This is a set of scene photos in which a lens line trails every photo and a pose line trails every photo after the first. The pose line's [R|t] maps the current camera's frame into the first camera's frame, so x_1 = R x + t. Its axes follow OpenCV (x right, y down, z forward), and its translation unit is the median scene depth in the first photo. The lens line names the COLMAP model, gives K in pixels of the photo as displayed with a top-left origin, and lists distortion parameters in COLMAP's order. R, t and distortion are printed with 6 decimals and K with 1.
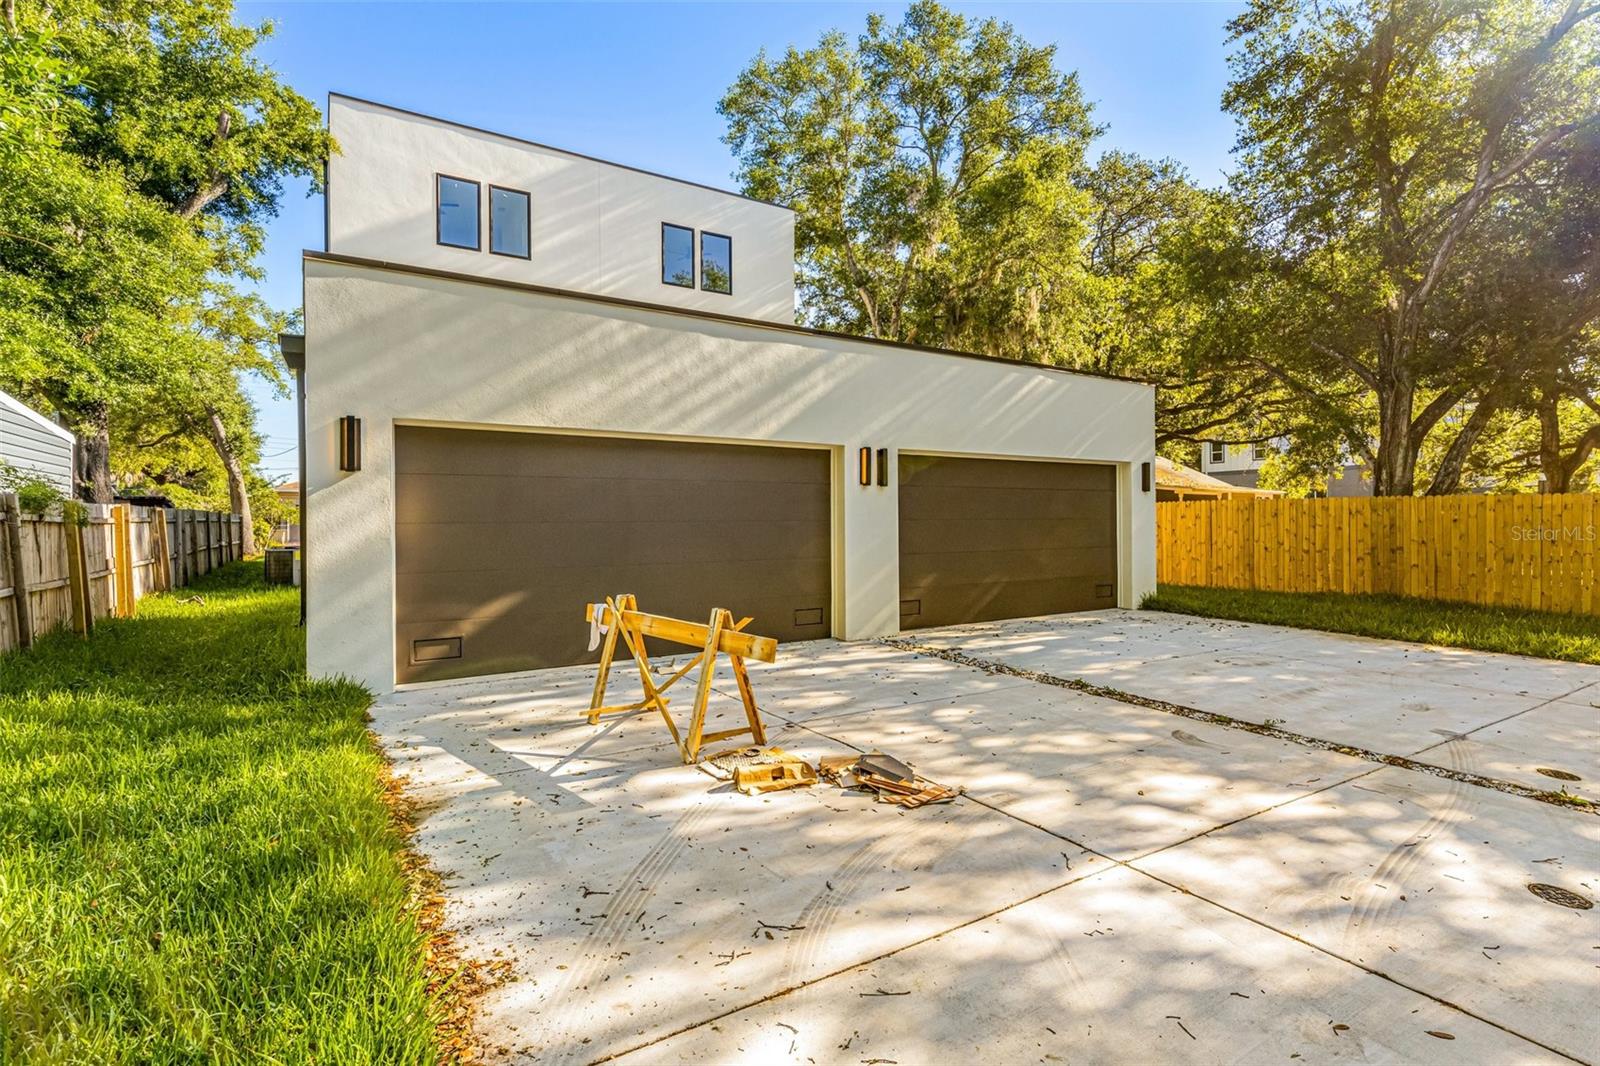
lens RADIAL K [[759.3, 0, 800.0], [0, 759.3, 533.0], [0, 0, 1]] dist [0.011098, -0.000069]
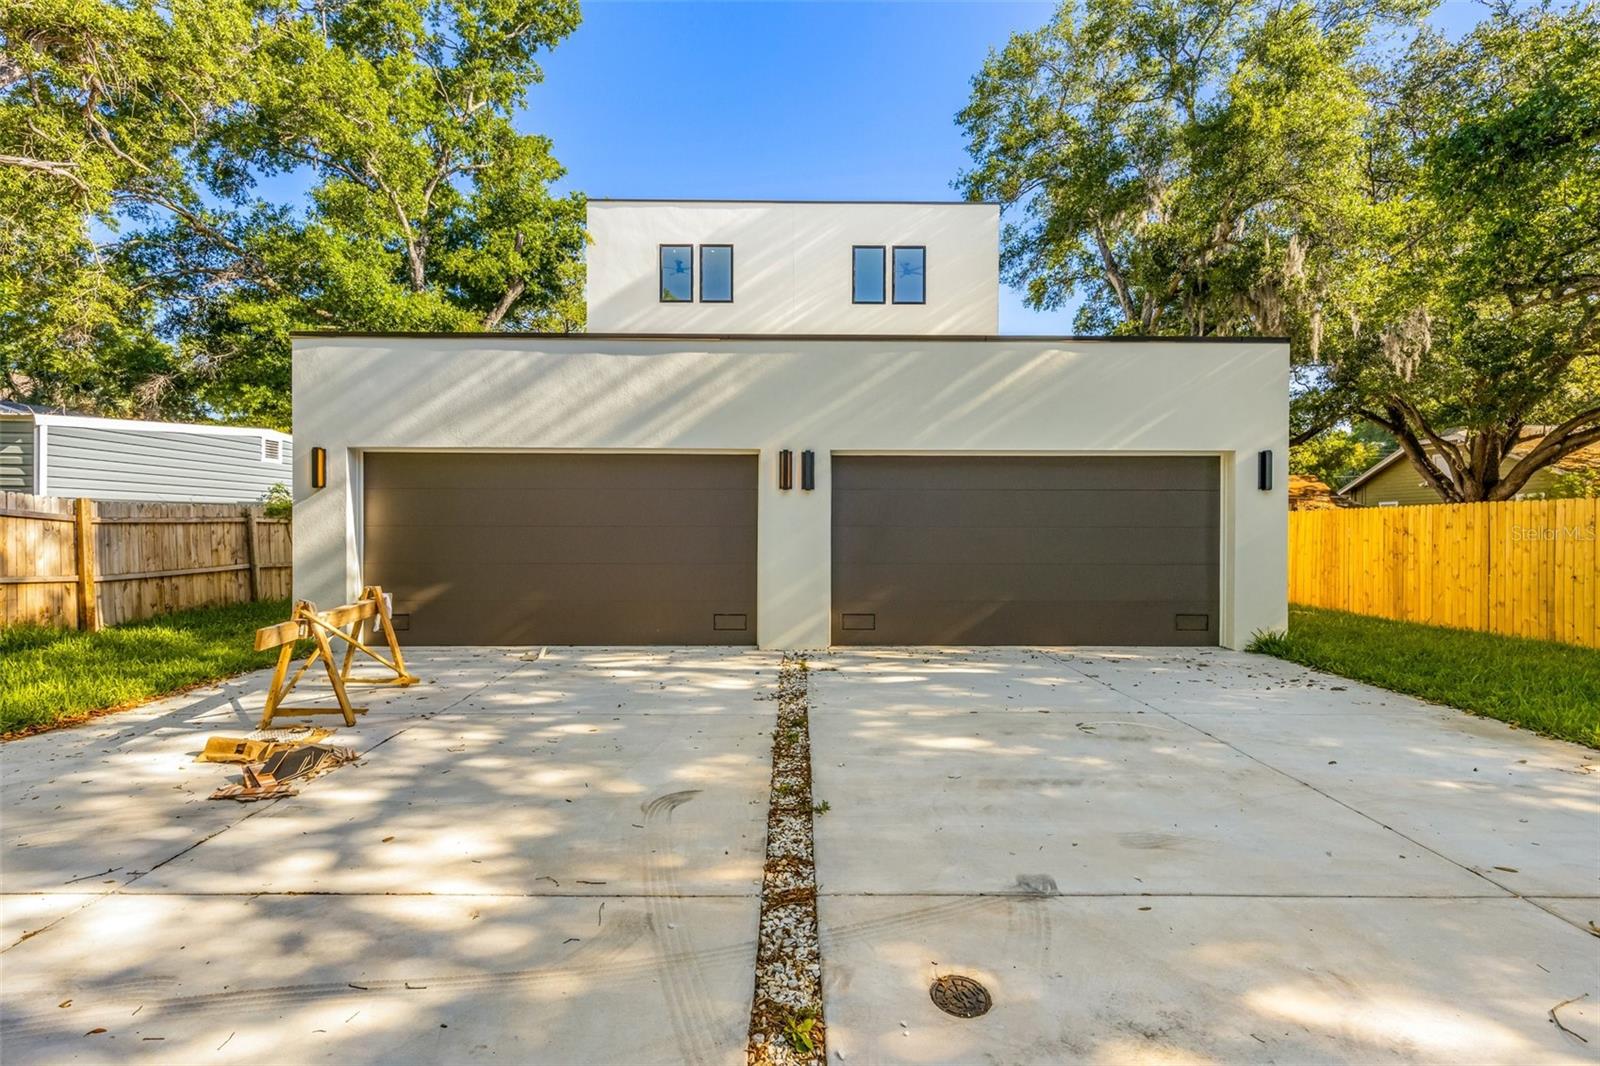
lens RADIAL K [[706.9, 0, 800.0], [0, 706.9, 533.0], [0, 0, 1]] dist [0.008283, -0.000151]
pose [[0.854191, 0.012495, -0.519809, 0.553412], [-0.016907, 0.999850, -0.003747, -0.004775], [0.519684, 0.011989, 0.854275, 0.244478]]
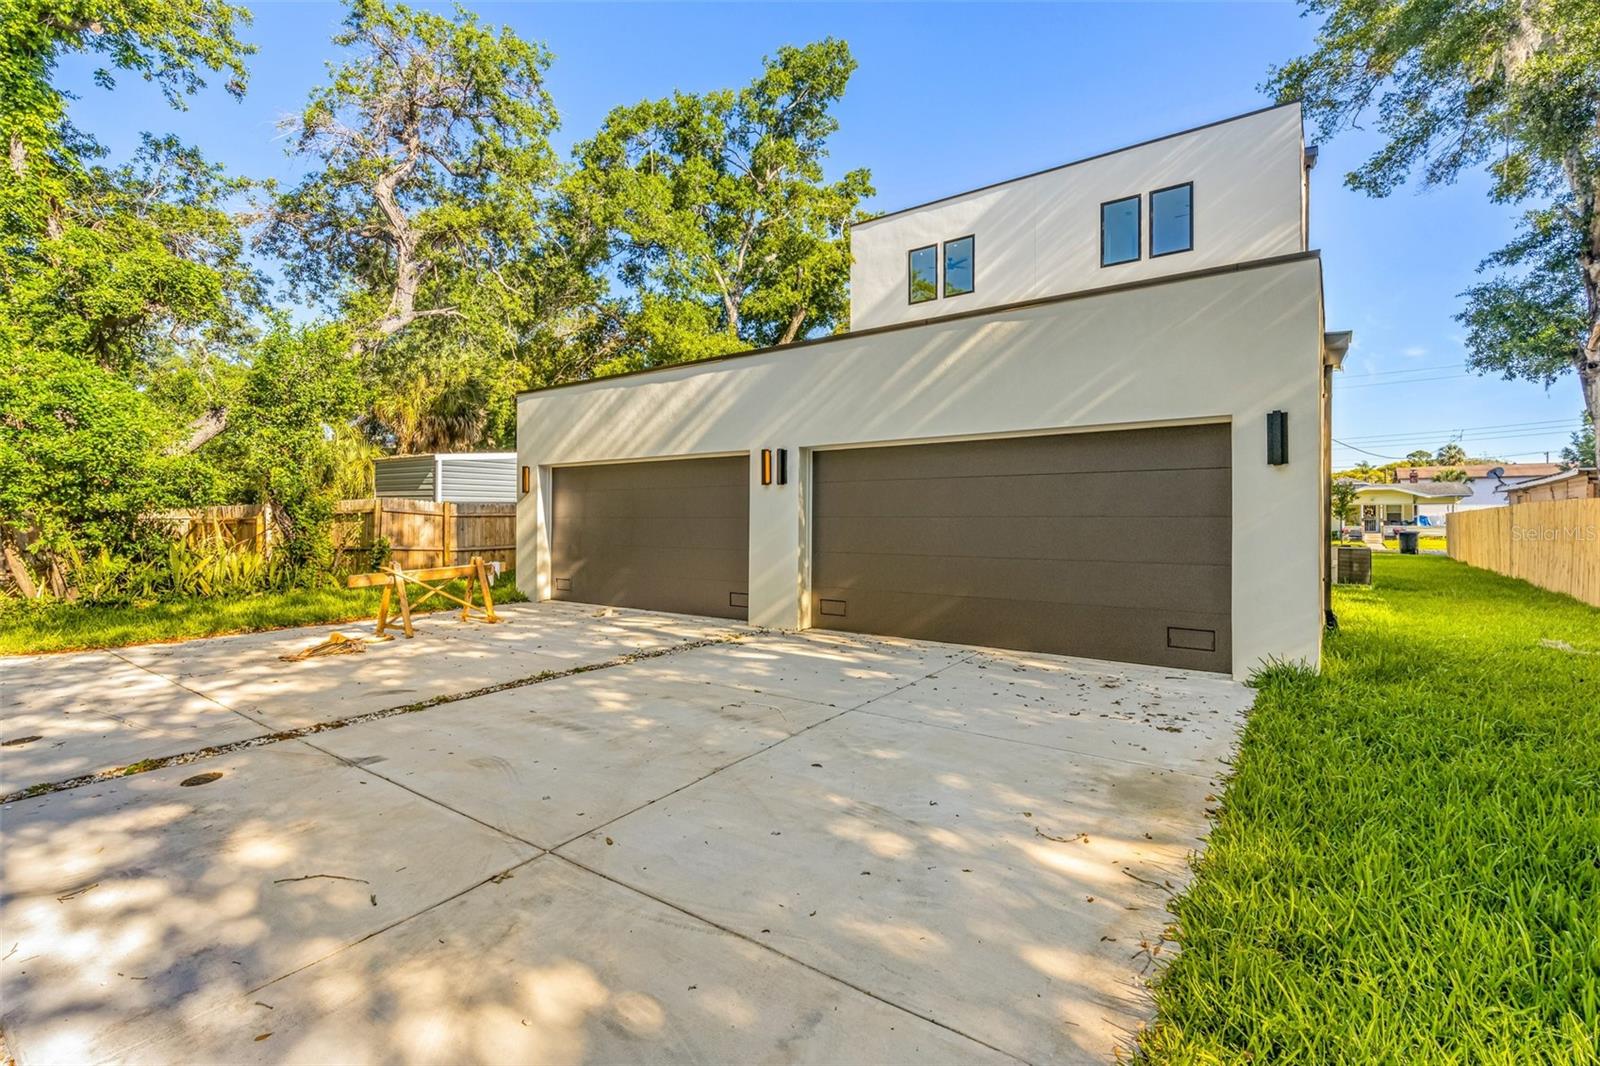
lens RADIAL K [[715.4, 0, 806.3], [0, 715.4, 512.2], [0, 0, 1]] dist [0.012141, -0.000177]
pose [[0.380264, -0.001019, -0.924877, 1.026230], [-0.018451, 0.999792, -0.008688, -0.014648], [0.924694, 0.020369, 0.380166, 0.654200]]
